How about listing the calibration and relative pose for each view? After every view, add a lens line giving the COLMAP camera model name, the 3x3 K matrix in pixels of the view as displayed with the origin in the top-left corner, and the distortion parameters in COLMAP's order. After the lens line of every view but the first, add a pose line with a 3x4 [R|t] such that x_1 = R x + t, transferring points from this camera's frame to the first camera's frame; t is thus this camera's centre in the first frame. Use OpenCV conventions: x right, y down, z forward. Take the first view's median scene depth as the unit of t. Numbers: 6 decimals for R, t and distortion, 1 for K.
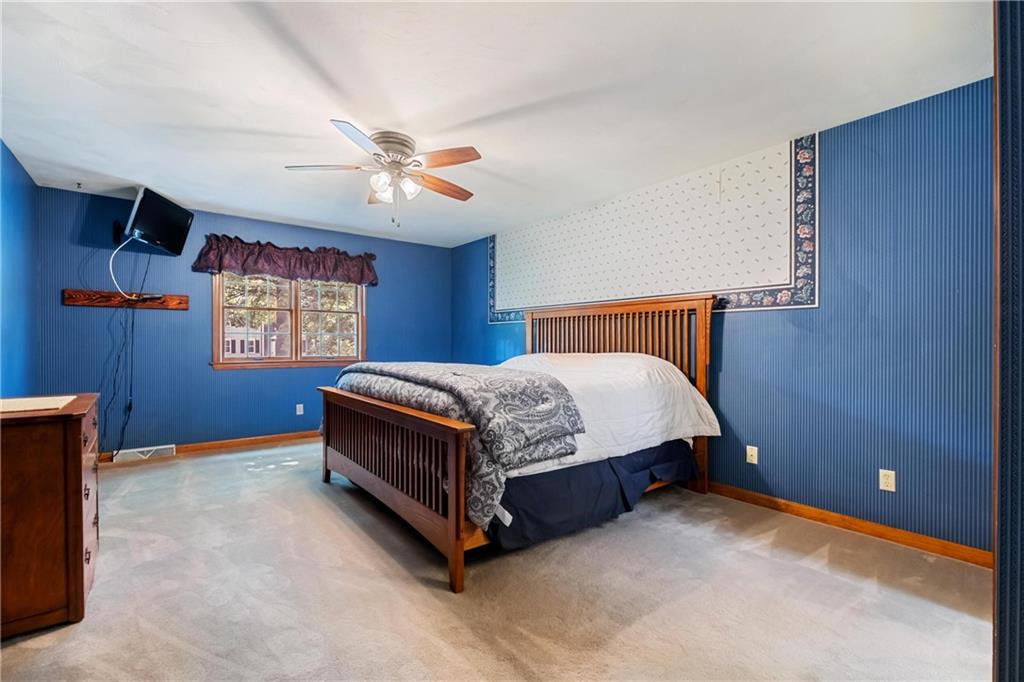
lens RADIAL K [[465.2, 0, 508.7], [0, 465.2, 342.7], [0, 0, 1]] dist [0.000774, 0.000429]
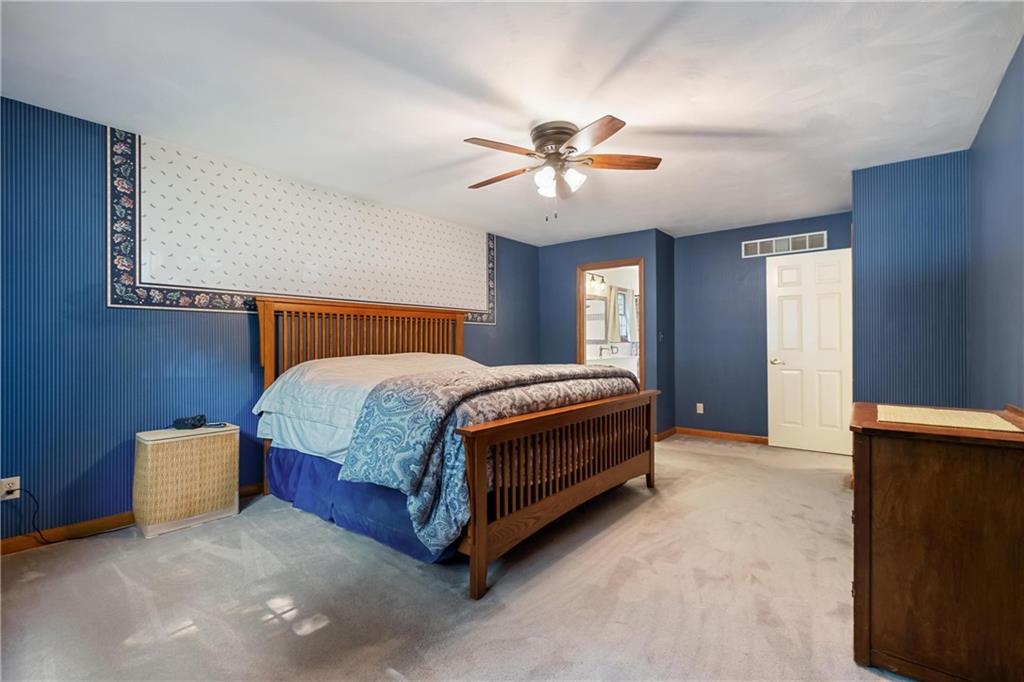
lens RADIAL K [[453.5, 0, 510.5], [0, 453.5, 343.0], [0, 0, 1]] dist [-0.001193, -0.000081]
pose [[-0.238640, 0.004159, 0.971099, -0.637306], [0.007785, 0.999967, -0.002369, 0.001564], [-0.971077, 0.006995, -0.238665, 0.751542]]
